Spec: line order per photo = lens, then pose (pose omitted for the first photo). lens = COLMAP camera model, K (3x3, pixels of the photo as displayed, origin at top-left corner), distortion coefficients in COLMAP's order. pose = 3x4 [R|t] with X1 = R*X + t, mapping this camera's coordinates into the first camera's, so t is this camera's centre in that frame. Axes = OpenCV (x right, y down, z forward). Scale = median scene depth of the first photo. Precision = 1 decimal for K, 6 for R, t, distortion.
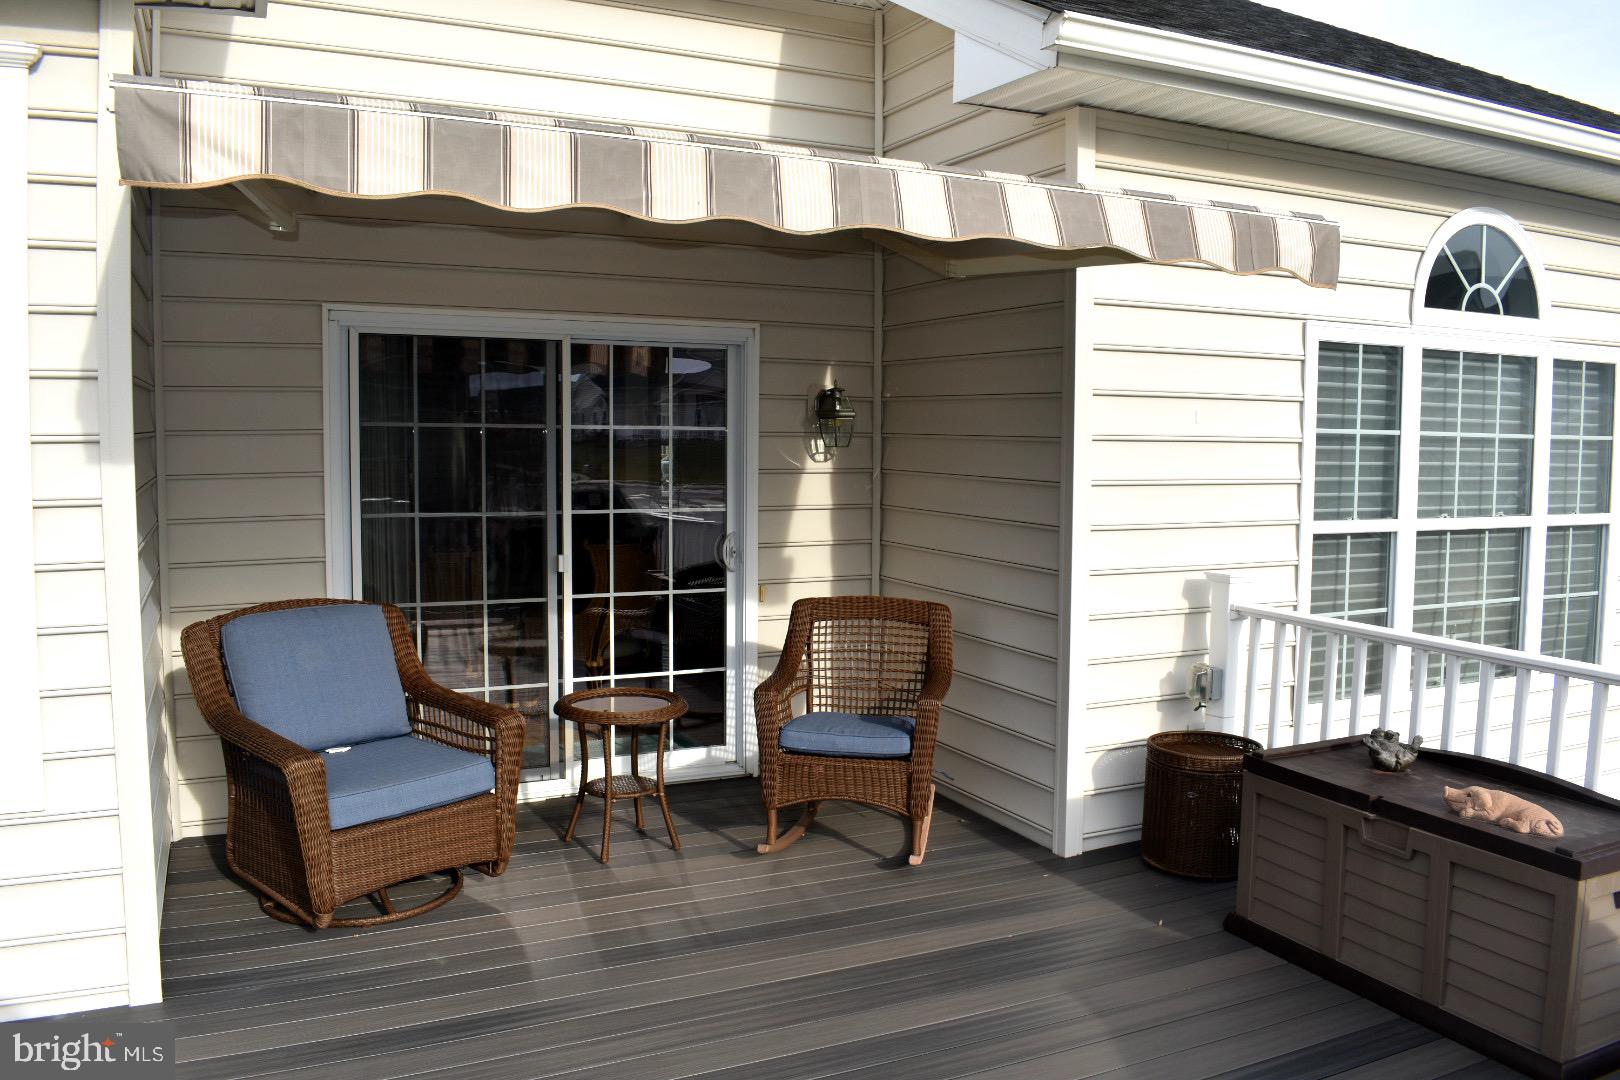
lens RADIAL K [[1264.5, 0, 833.9], [0, 1264.5, 539.6], [0, 0, 1]] dist [-0.096267, 0.015378]
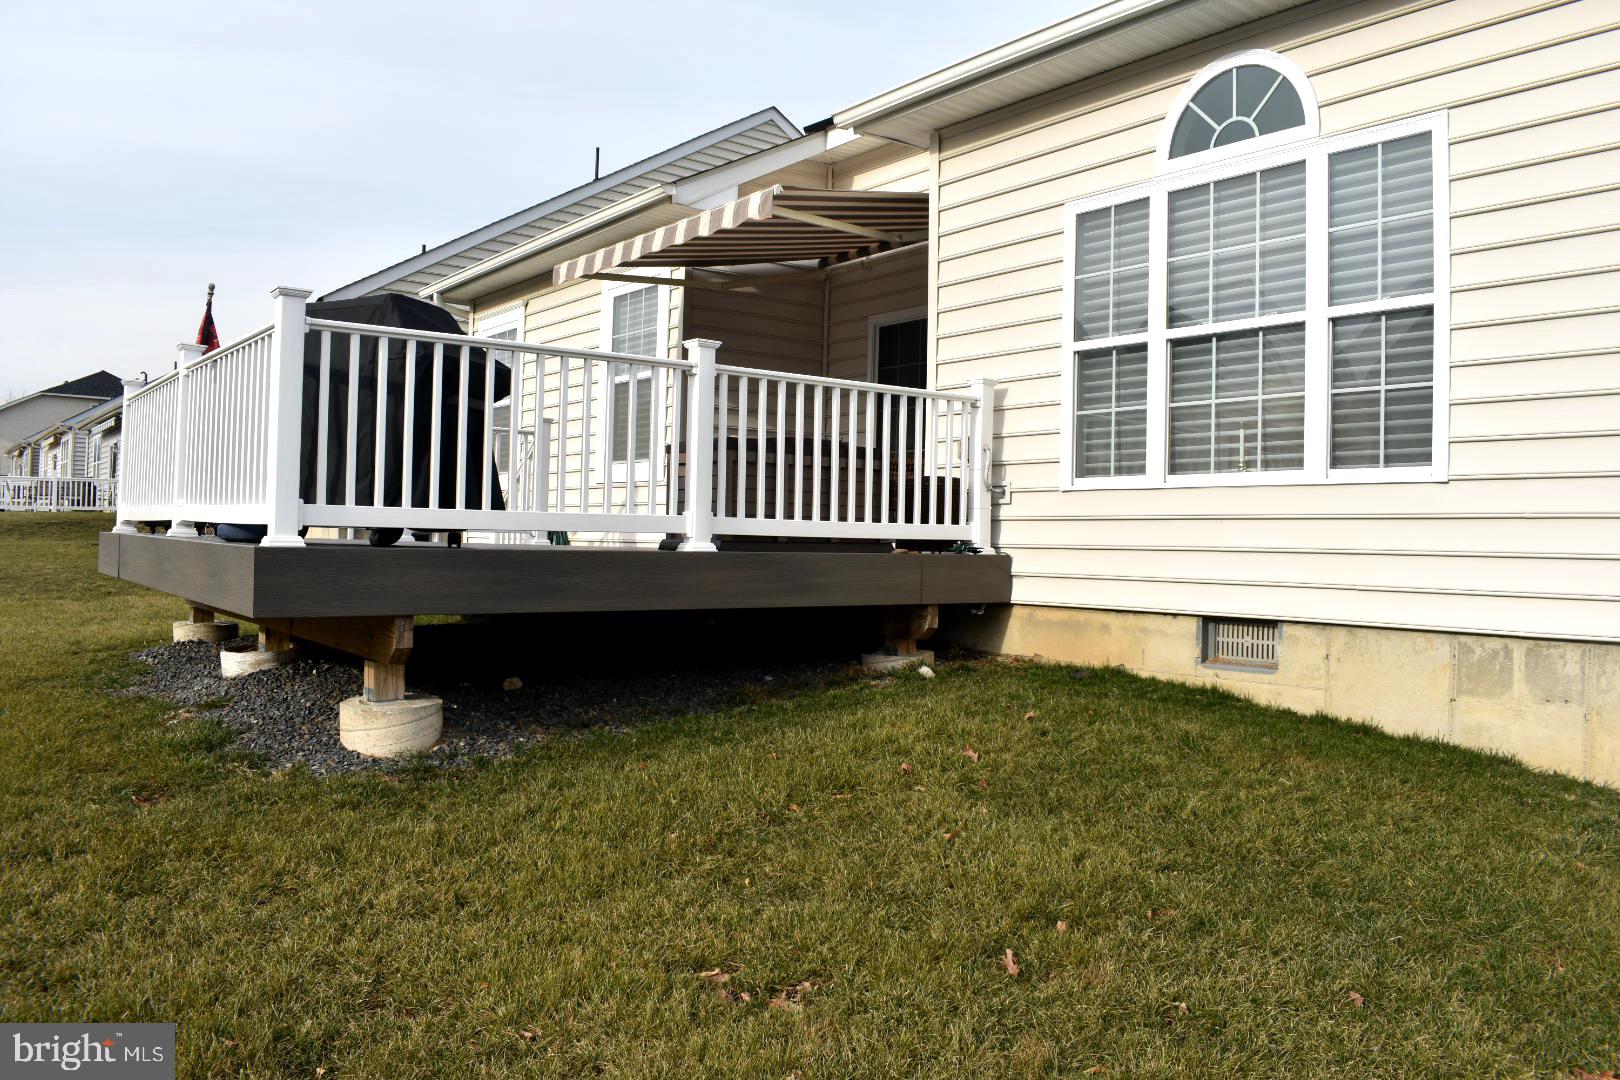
lens RADIAL K [[1264.5, 0, 819.2], [0, 1264.5, 547.5], [0, 0, 1]] dist [-0.096267, 0.015378]
pose [[0.197053, -0.005136, -0.980379, 1.659440], [-0.101359, 0.994521, -0.025583, 0.269637], [0.975139, 0.104412, 0.195452, 0.466207]]
